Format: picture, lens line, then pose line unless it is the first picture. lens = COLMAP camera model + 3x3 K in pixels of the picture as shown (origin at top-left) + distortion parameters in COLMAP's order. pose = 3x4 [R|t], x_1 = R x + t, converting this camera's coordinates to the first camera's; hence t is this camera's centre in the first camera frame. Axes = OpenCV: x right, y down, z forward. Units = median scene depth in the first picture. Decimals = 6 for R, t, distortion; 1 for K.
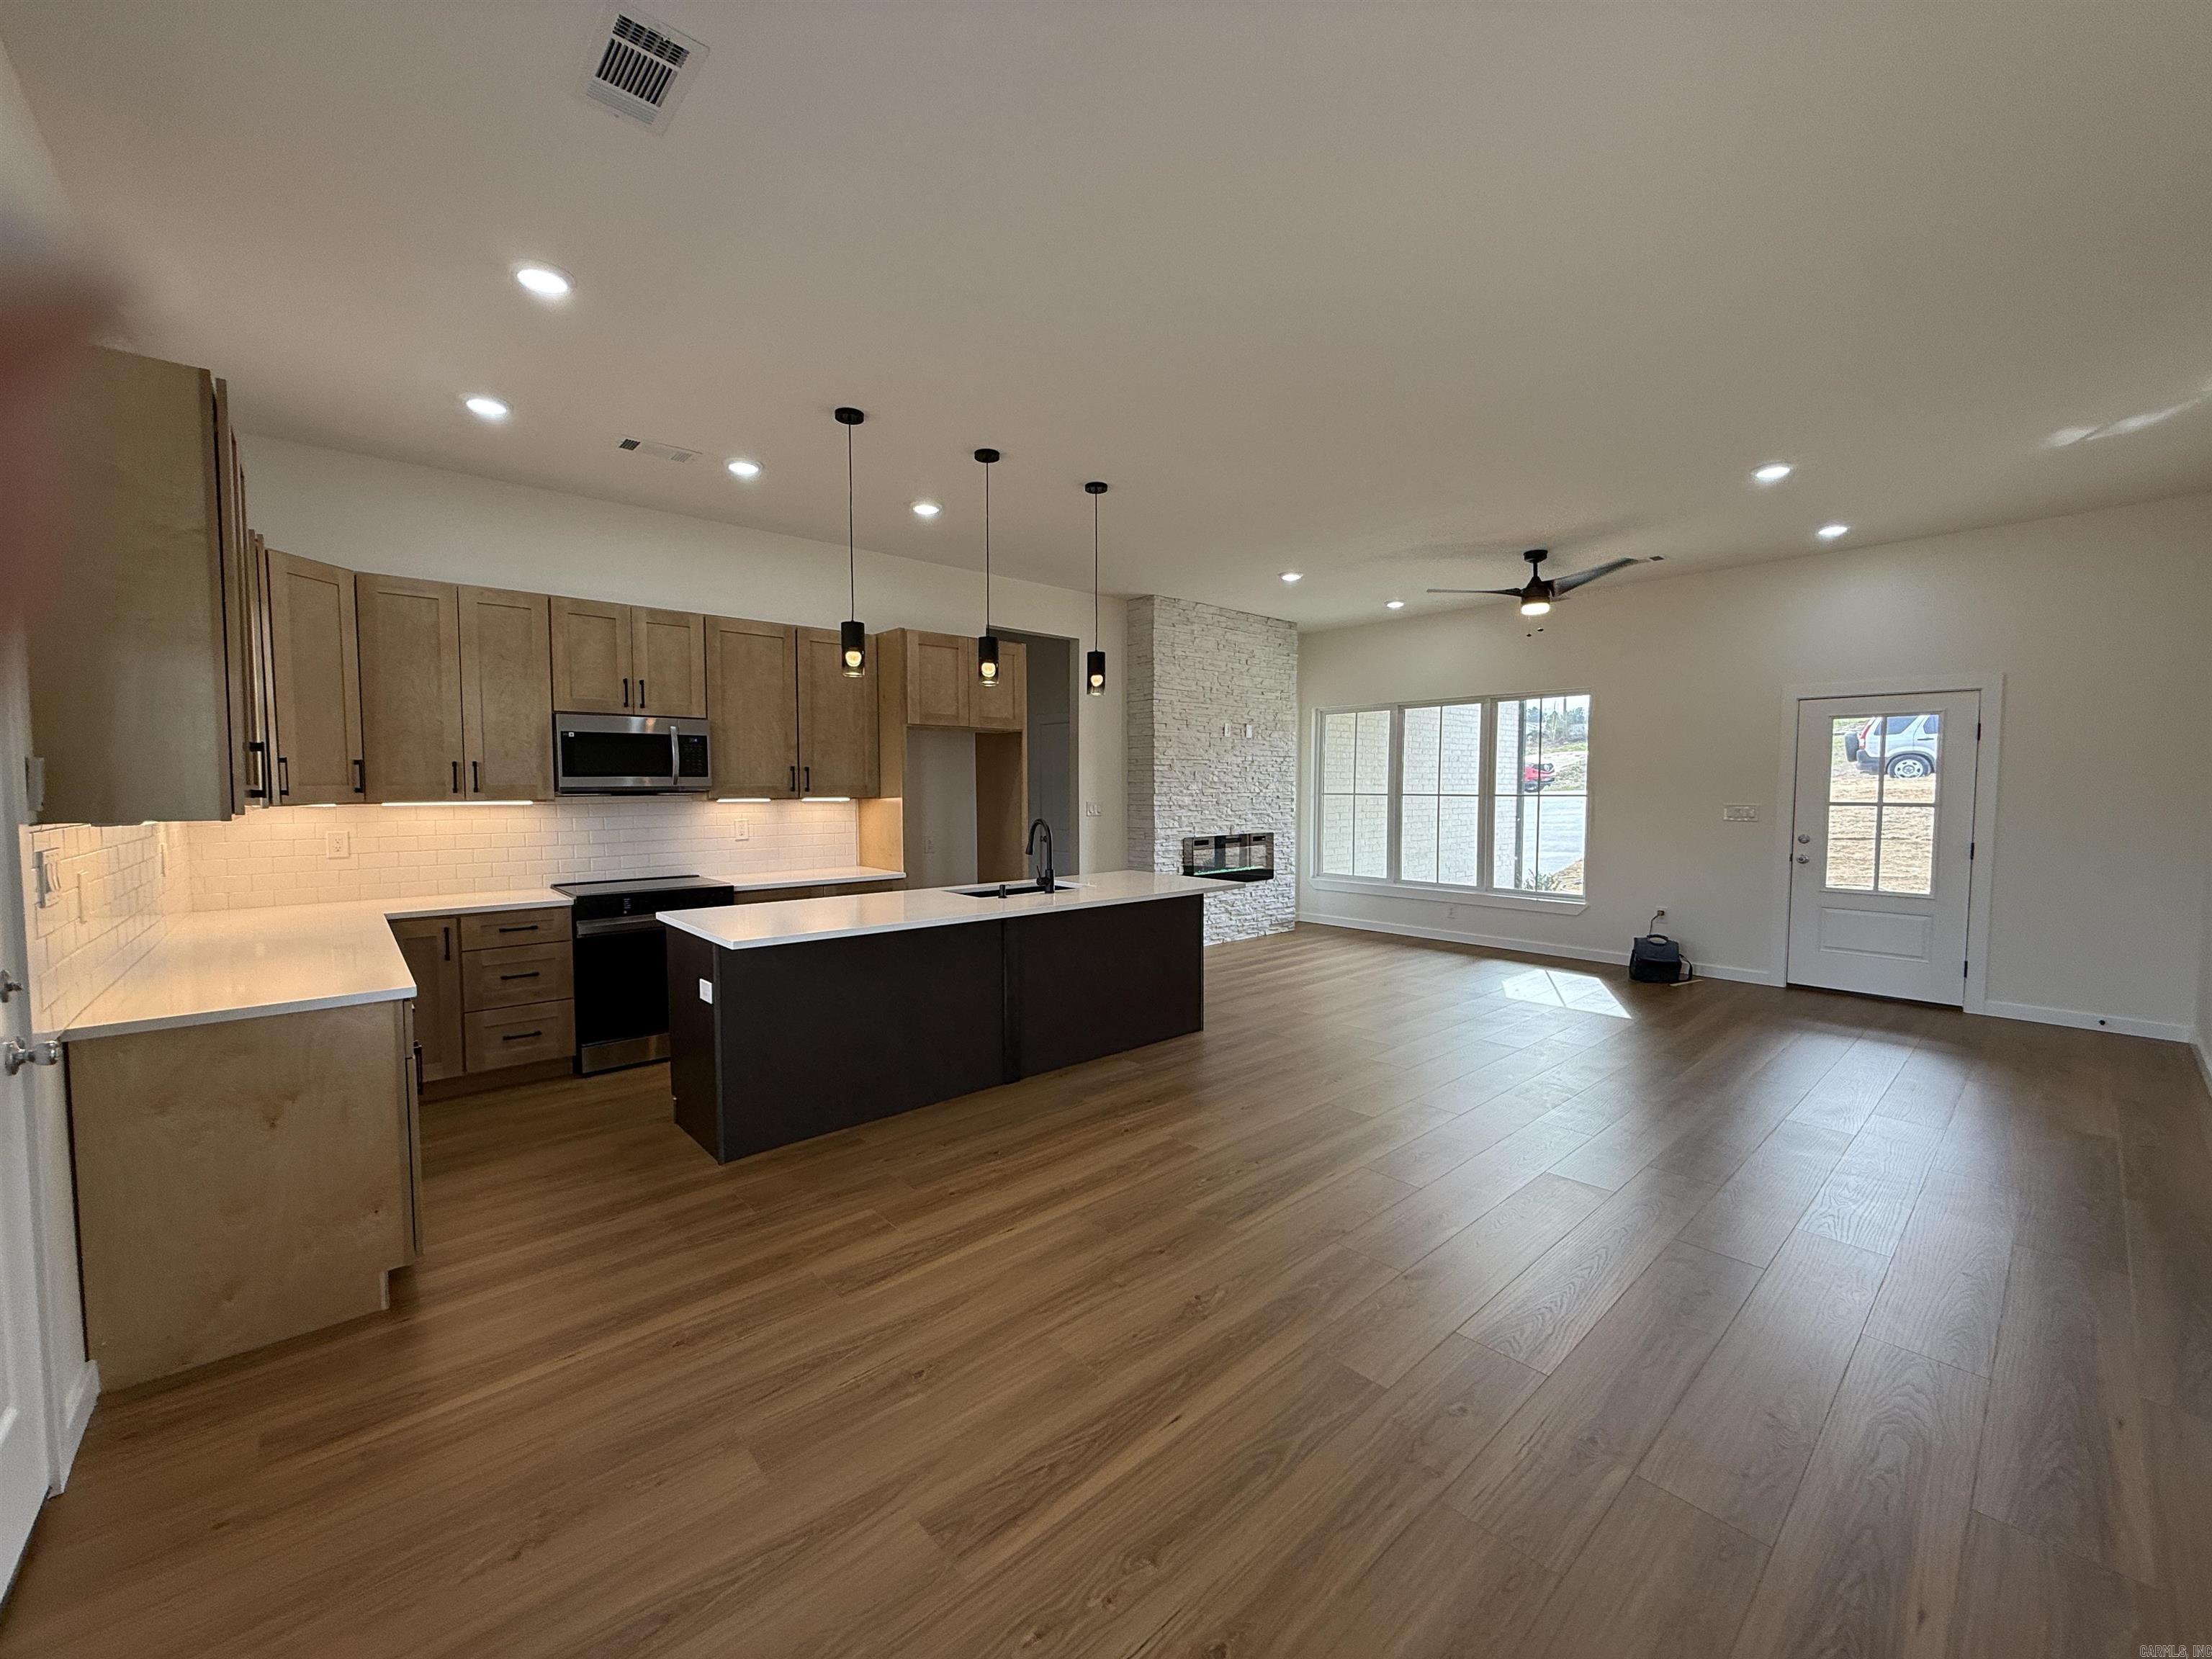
lens RADIAL K [[882.4, 0, 1100.6], [0, 882.4, 826.2], [0, 0, 1]] dist [-0.000424, 0.000121]
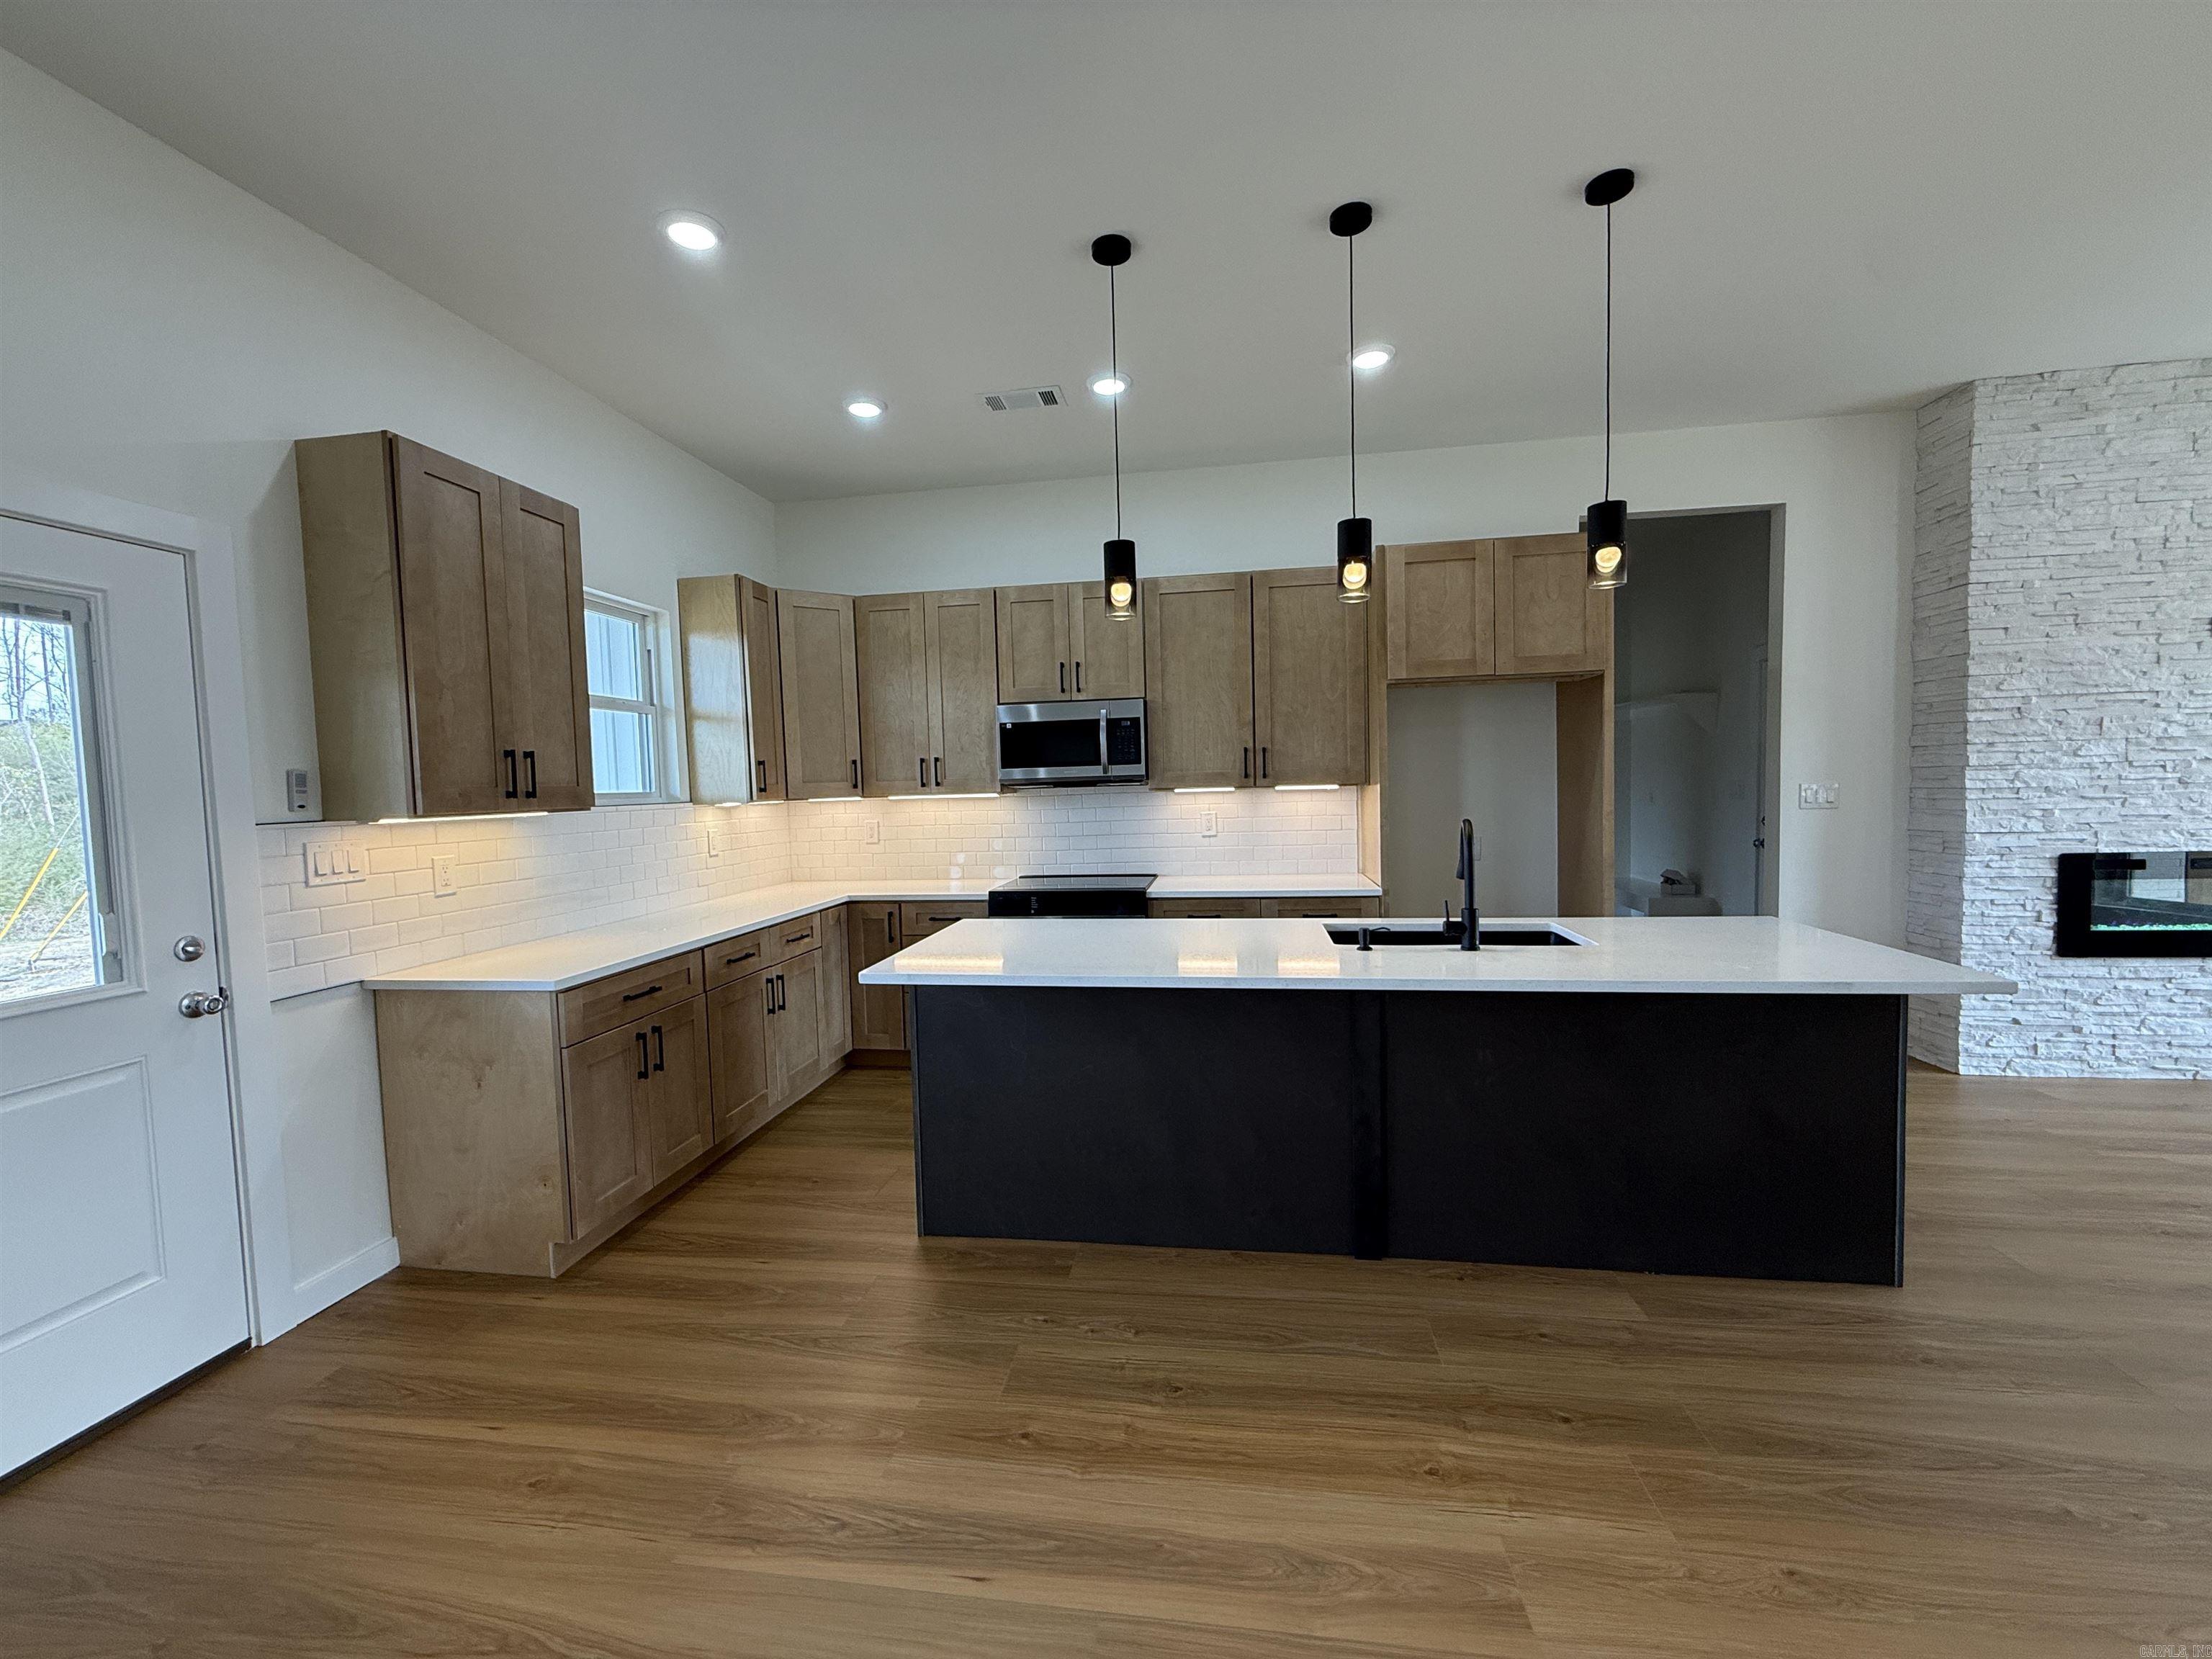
lens RADIAL K [[882.4, 0, 1100.6], [0, 882.4, 826.2], [0, 0, 1]] dist [-0.000424, 0.000121]
pose [[0.636069, 0.022525, -0.771304, 0.213765], [-0.008245, 0.999715, 0.022396, -0.013888], [0.771588, -0.007885, 0.636073, 0.424629]]
